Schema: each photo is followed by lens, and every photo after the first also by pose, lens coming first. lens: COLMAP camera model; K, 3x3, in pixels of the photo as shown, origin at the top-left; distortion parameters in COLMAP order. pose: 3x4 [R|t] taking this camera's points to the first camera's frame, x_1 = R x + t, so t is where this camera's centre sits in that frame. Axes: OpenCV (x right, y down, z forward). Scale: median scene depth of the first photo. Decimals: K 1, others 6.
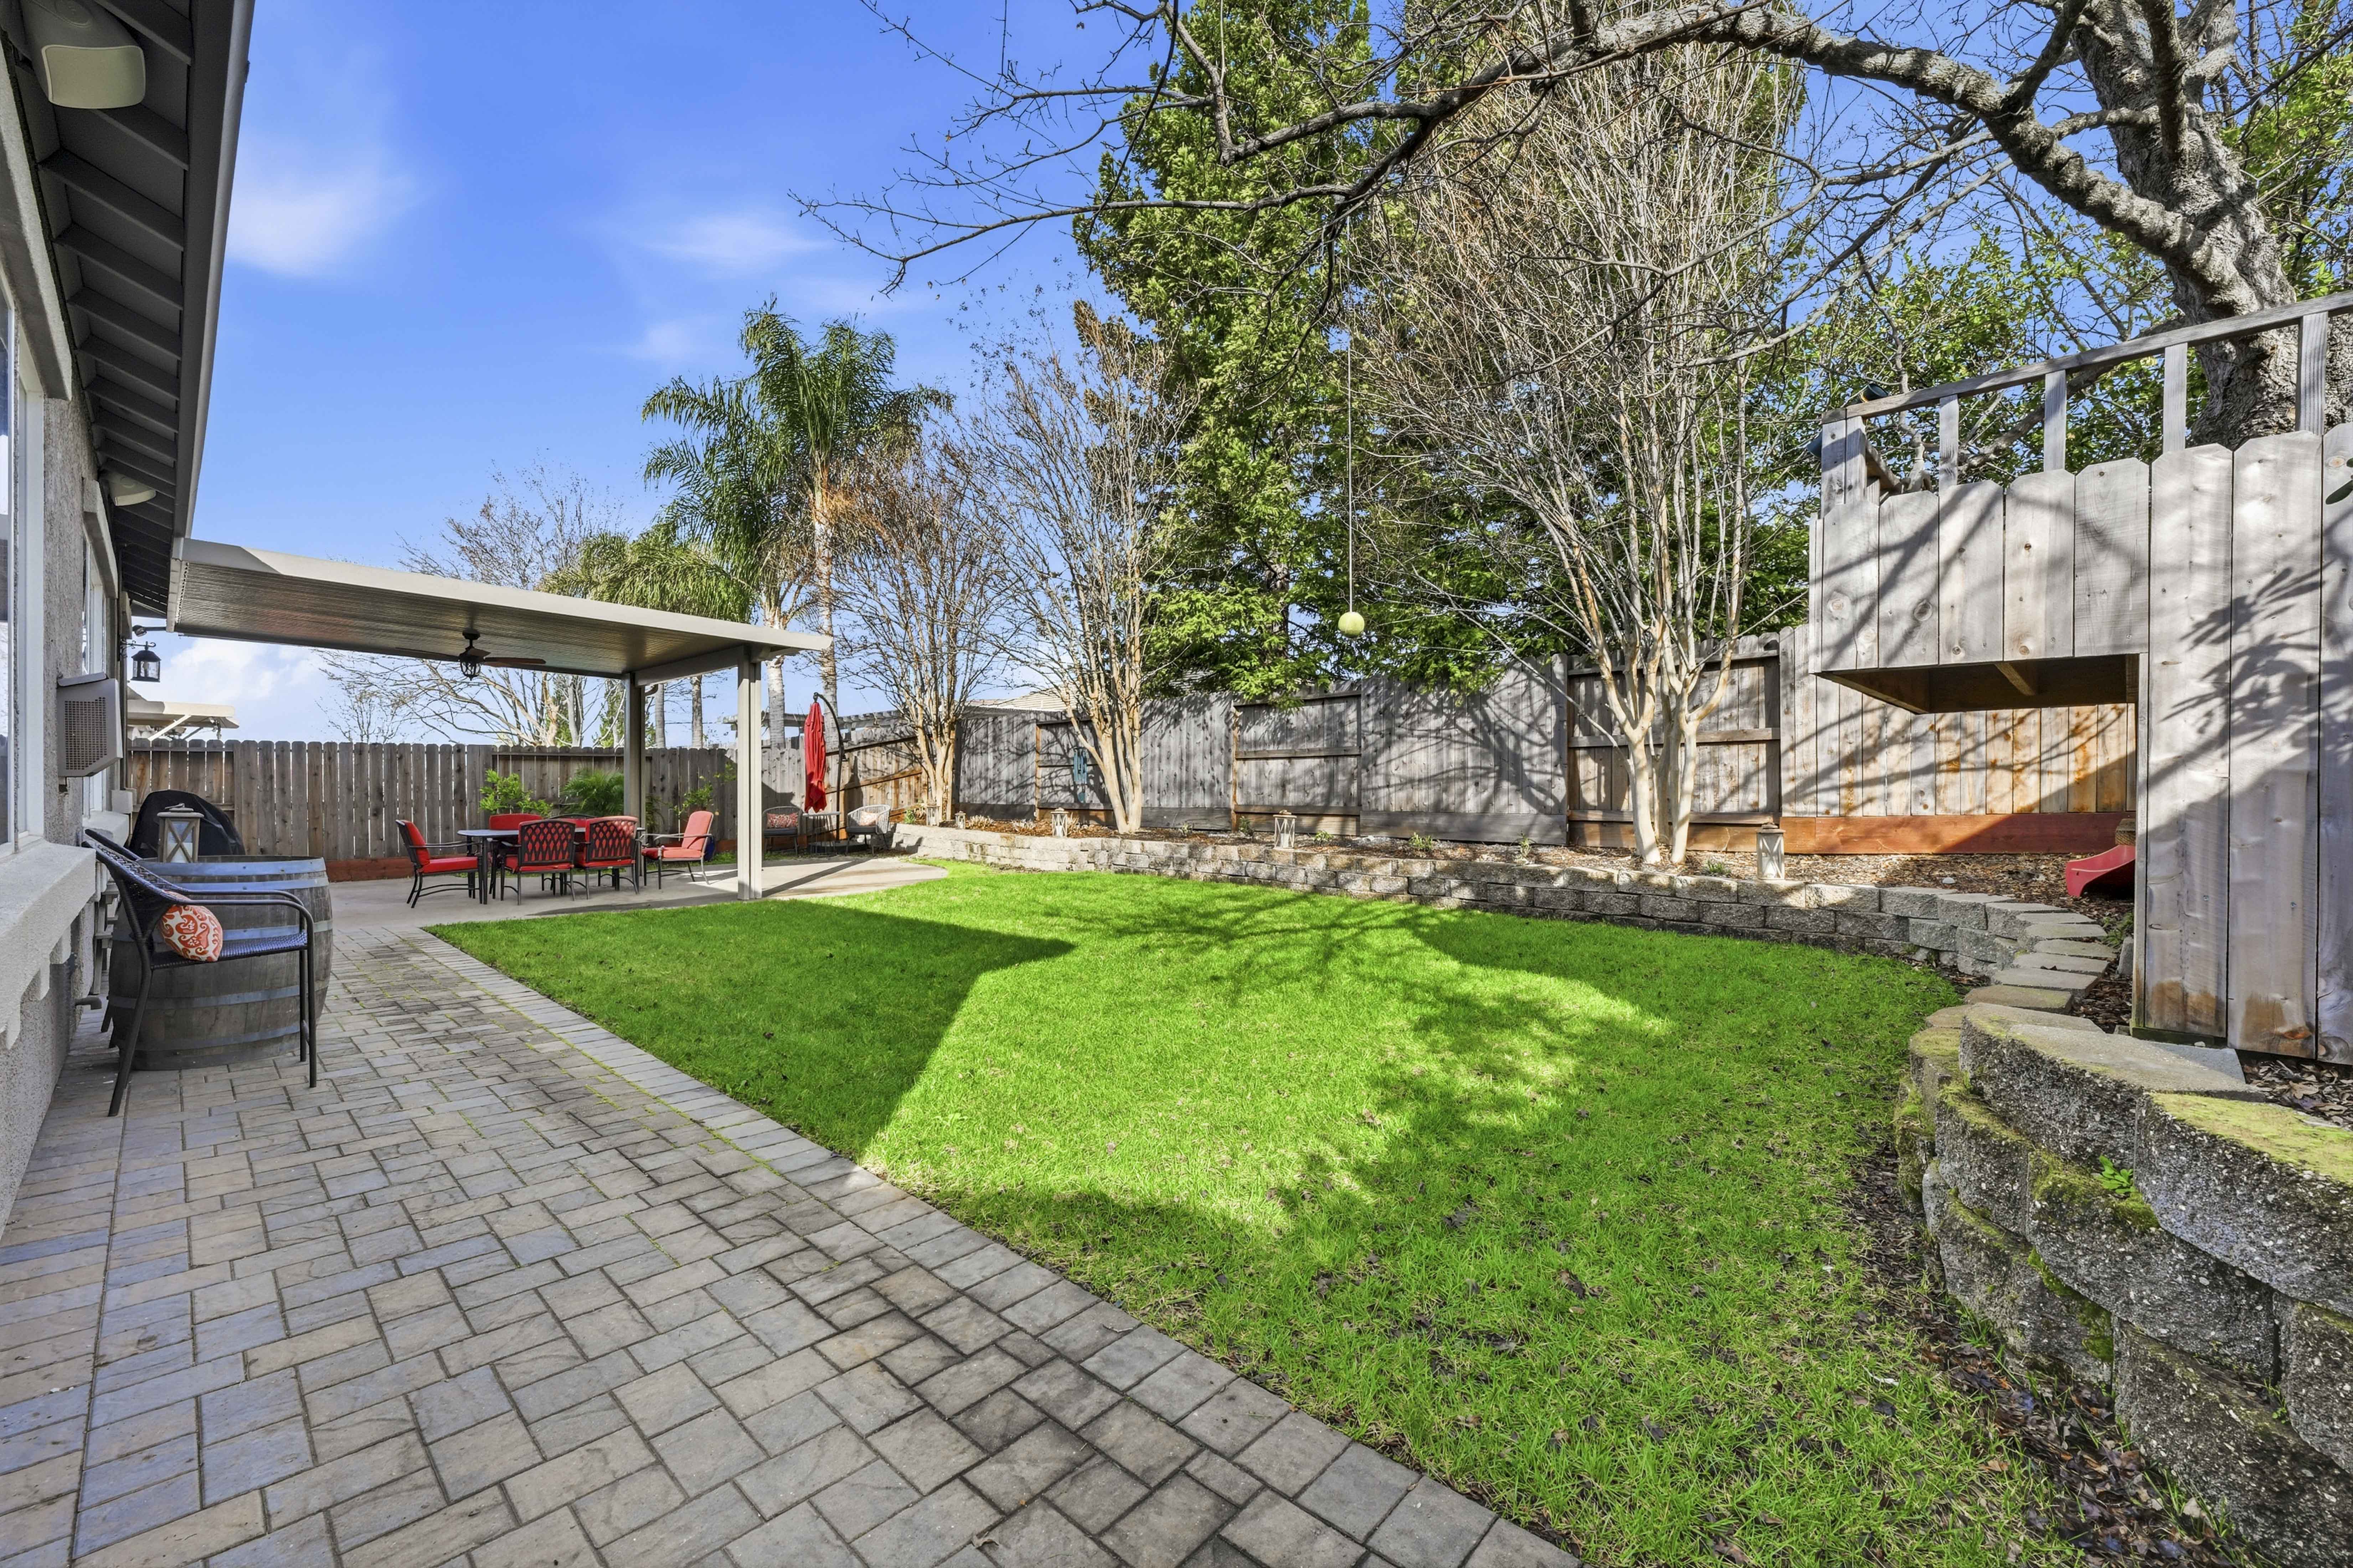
lens RADIAL K [[934.9, 0, 1192.1], [0, 934.9, 795.1], [0, 0, 1]] dist [-0.004202, 0.000763]
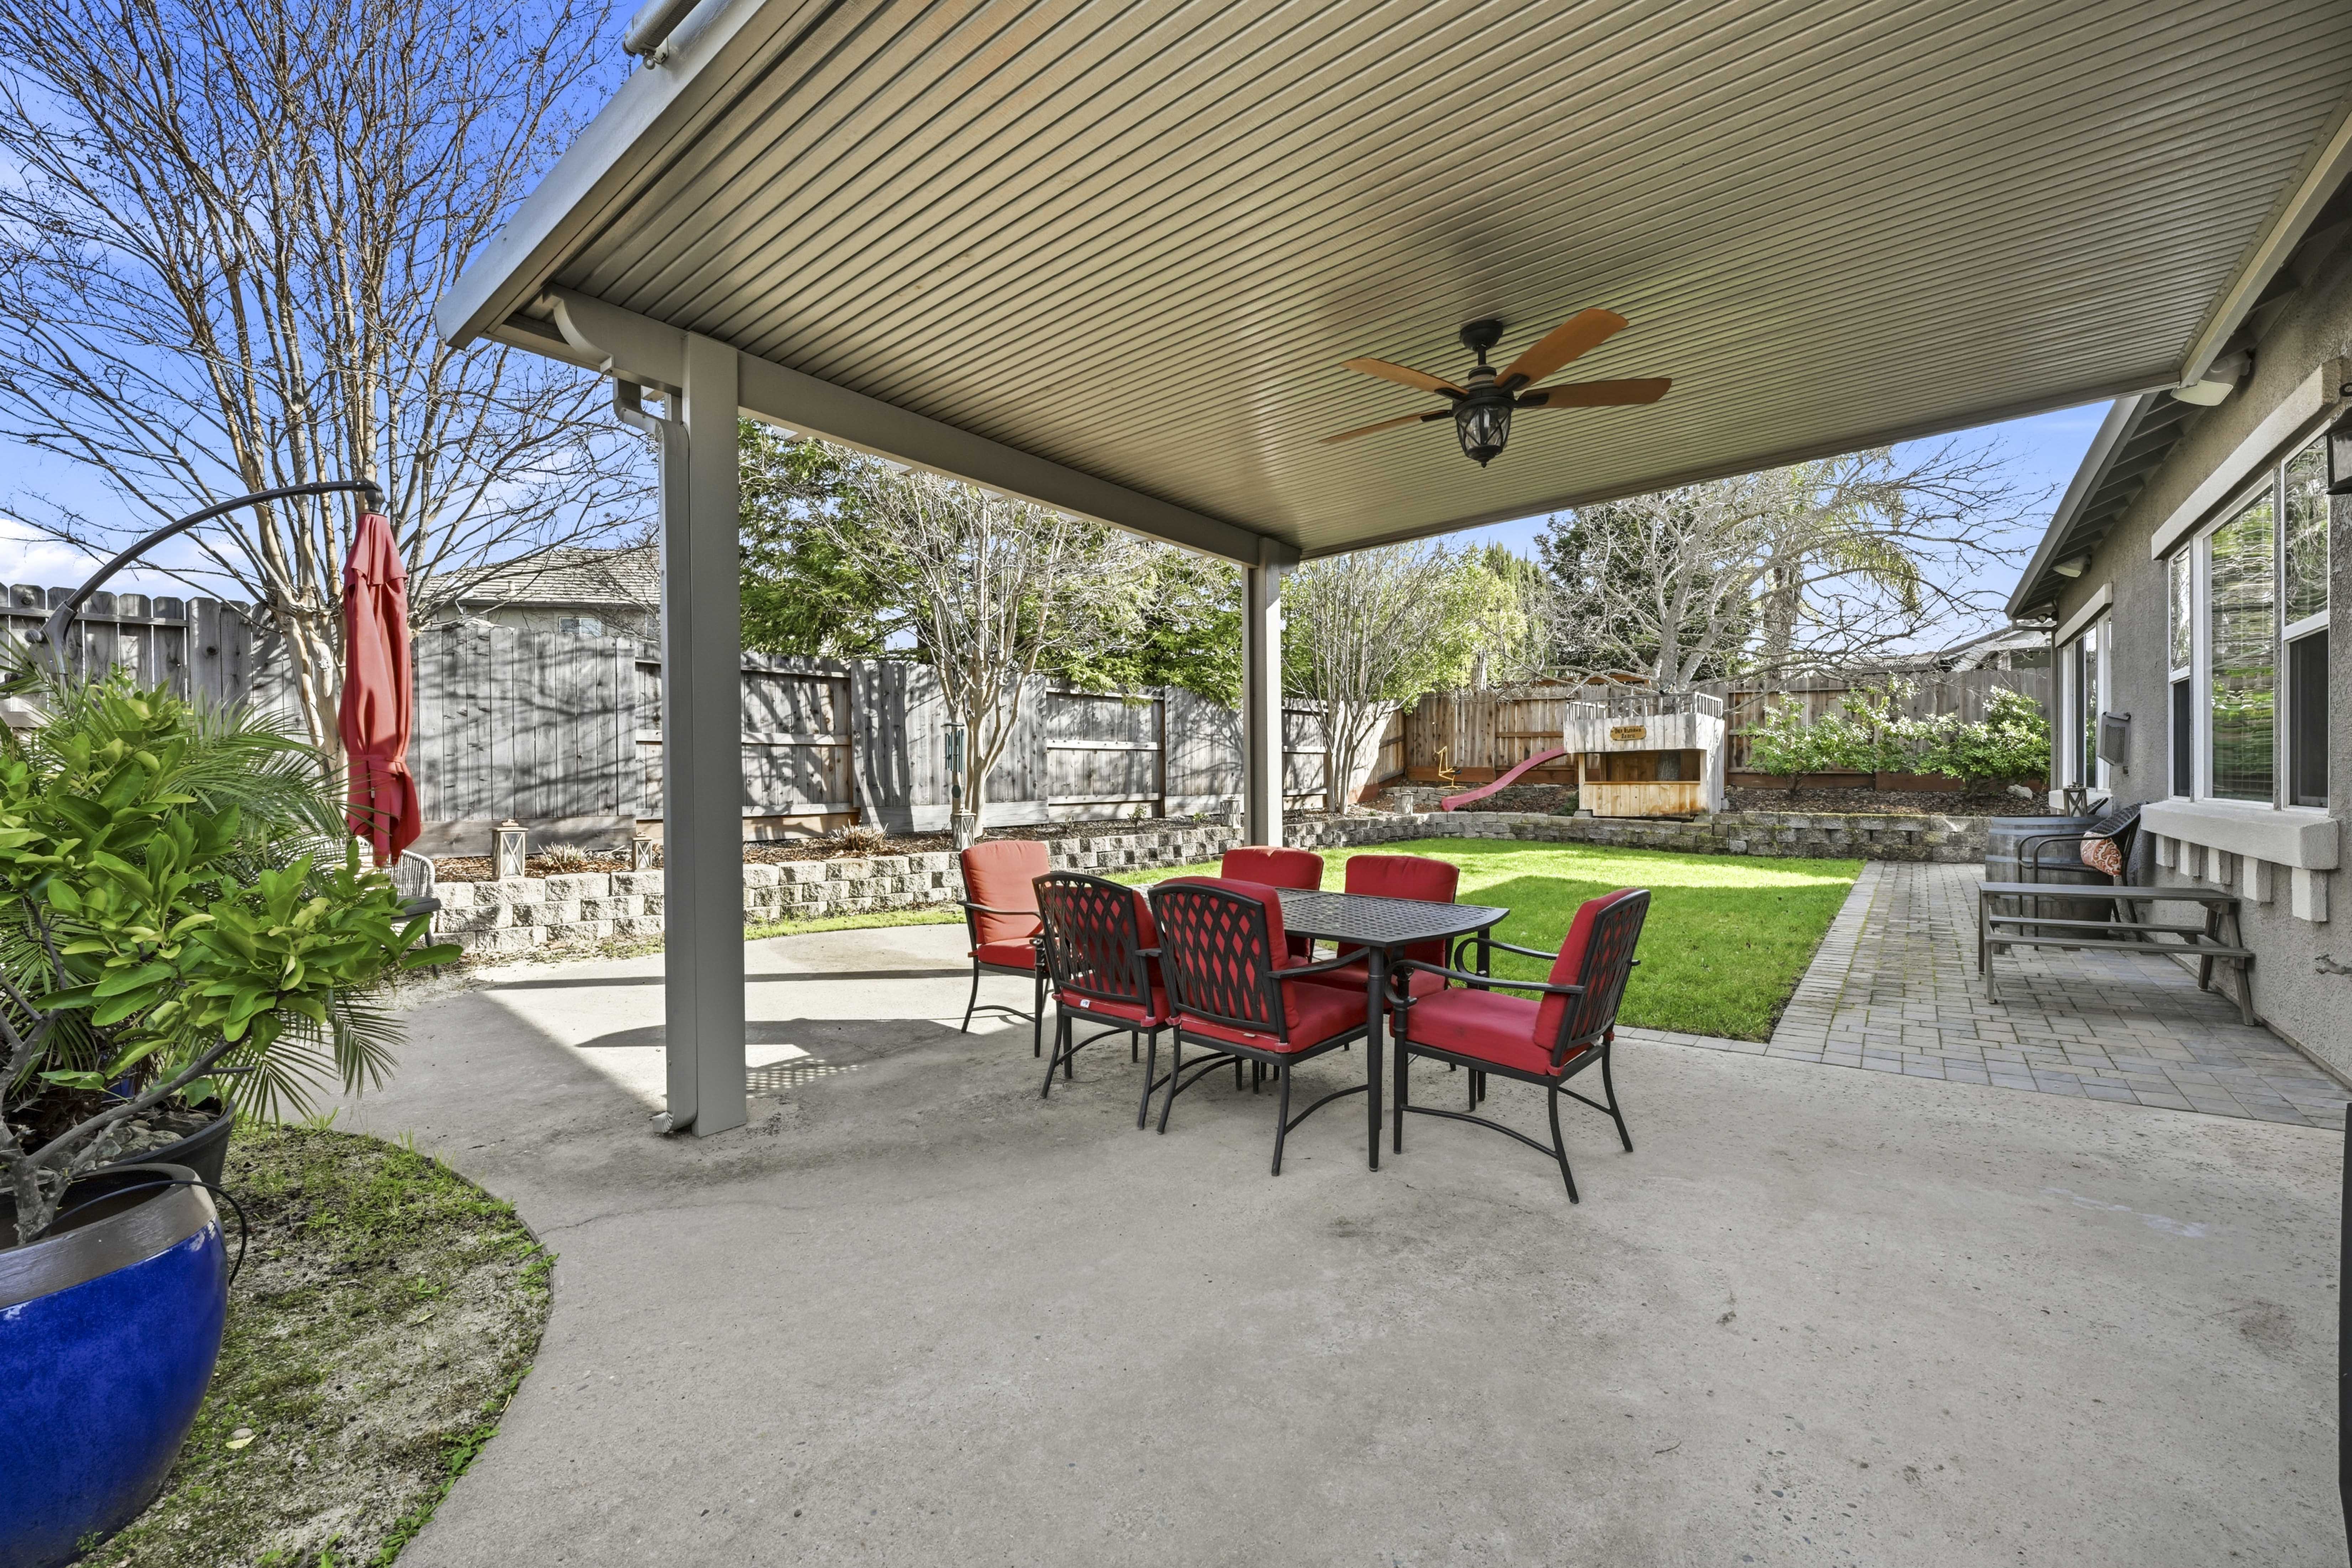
lens RADIAL K [[934.6, 0, 1188.2], [0, 934.6, 788.3], [0, 0, 1]] dist [-0.004202, 0.000763]
pose [[-0.060504, -0.011110, 0.998106, -1.133321], [0.018354, 0.999757, 0.012241, -0.008031], [-0.997999, 0.019060, -0.060286, 1.142205]]
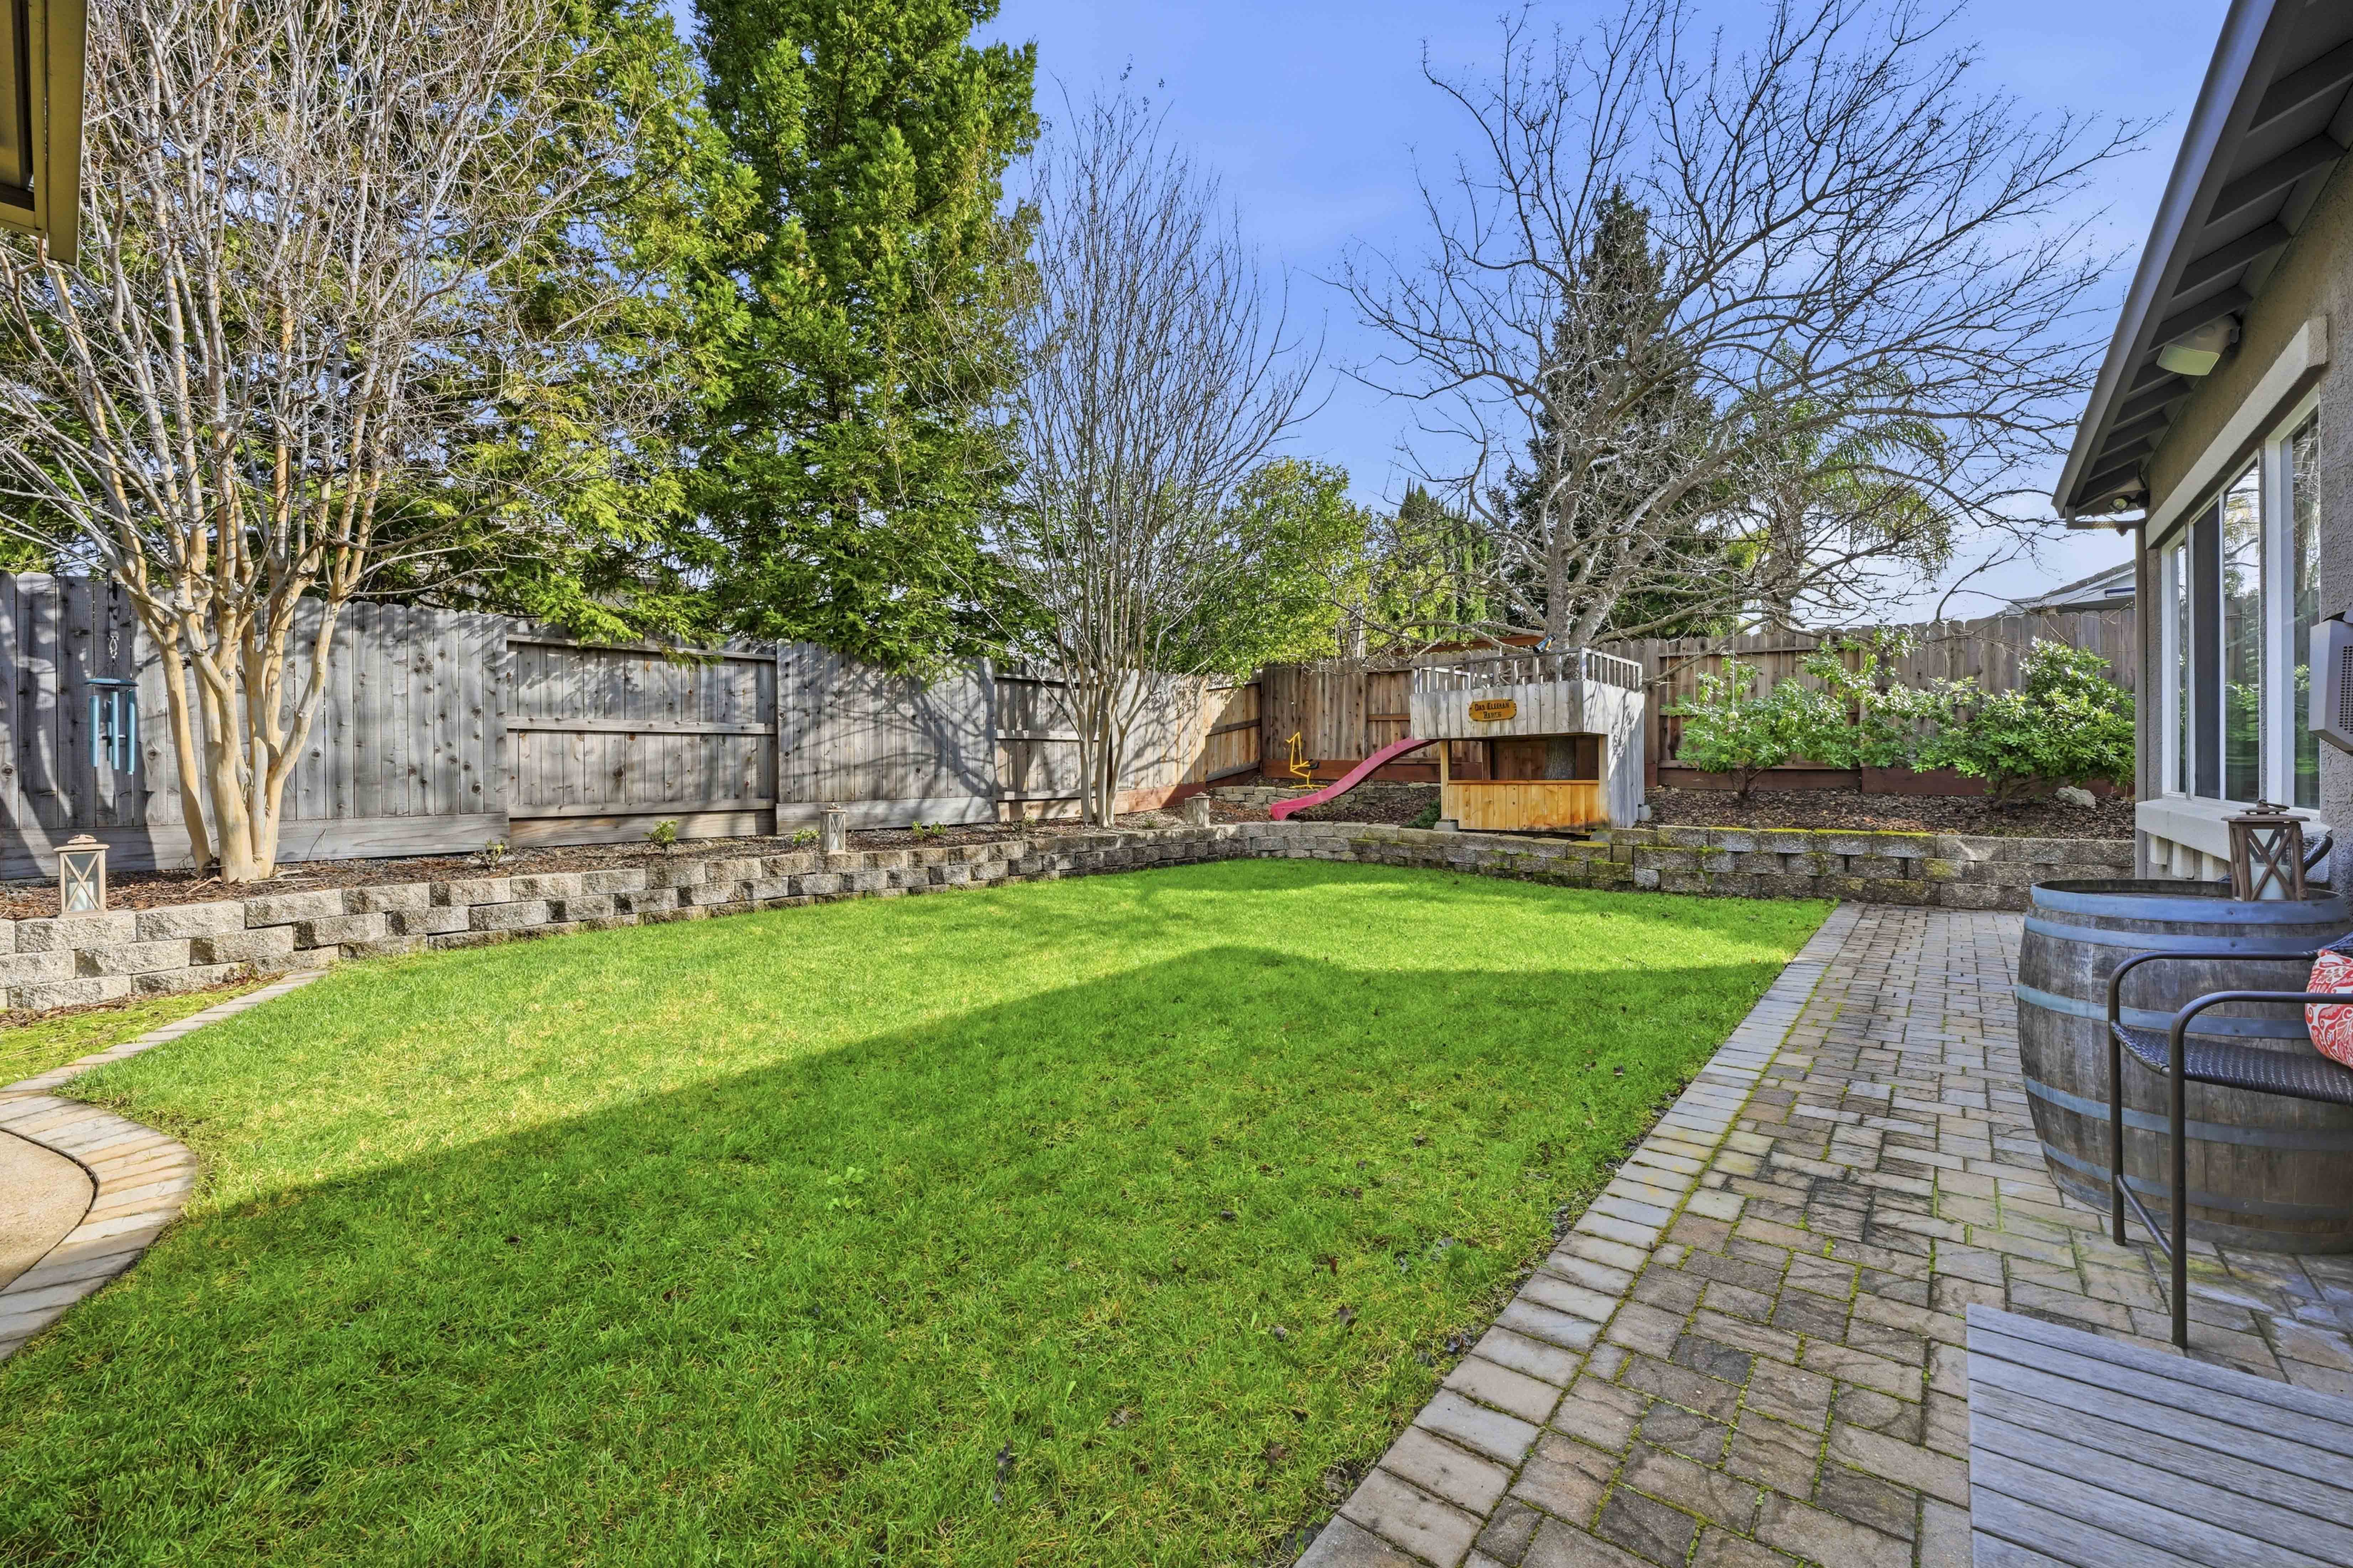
lens RADIAL K [[934.8, 0, 1193.2], [0, 934.8, 779.2], [0, 0, 1]] dist [-0.004202, 0.000763]
pose [[-0.038954, -0.008583, 0.999204, -0.711566], [0.018151, 0.999792, 0.009296, -0.005509], [-0.999076, 0.018499, -0.038790, 0.731989]]
